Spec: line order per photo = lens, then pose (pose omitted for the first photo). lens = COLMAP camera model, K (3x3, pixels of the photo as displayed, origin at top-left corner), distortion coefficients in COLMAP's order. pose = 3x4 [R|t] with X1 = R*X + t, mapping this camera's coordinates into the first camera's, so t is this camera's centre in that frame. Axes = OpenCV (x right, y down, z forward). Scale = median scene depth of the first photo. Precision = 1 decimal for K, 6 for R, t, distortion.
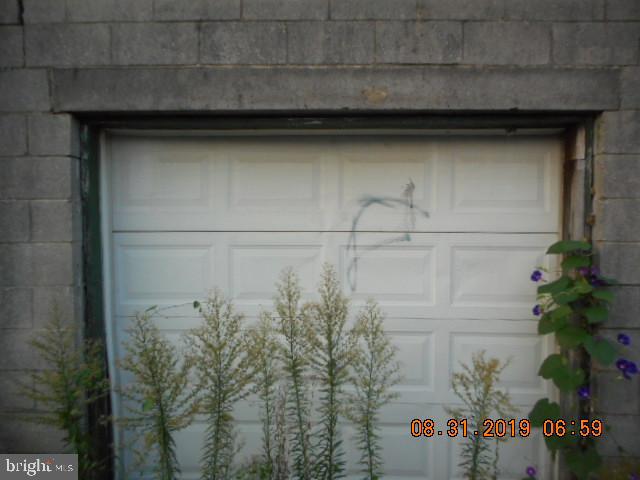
lens RADIAL K [[471.0, 0, 320.7], [0, 471.0, 237.3], [0, 0, 1]] dist [-0.005811, -0.008723]
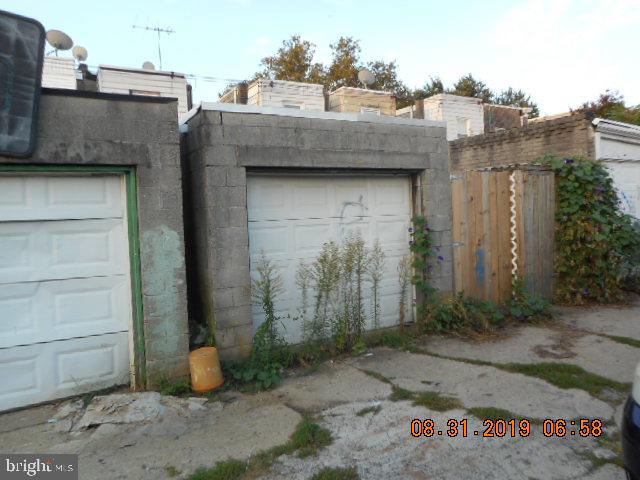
lens RADIAL K [[471.0, 0, 320.7], [0, 471.0, 237.3], [0, 0, 1]] dist [-0.005811, -0.008723]
pose [[0.855202, -0.061453, 0.514639, -1.364772], [0.063721, 0.997880, 0.013268, 0.056472], [-0.514363, 0.021446, 0.857304, -1.044826]]
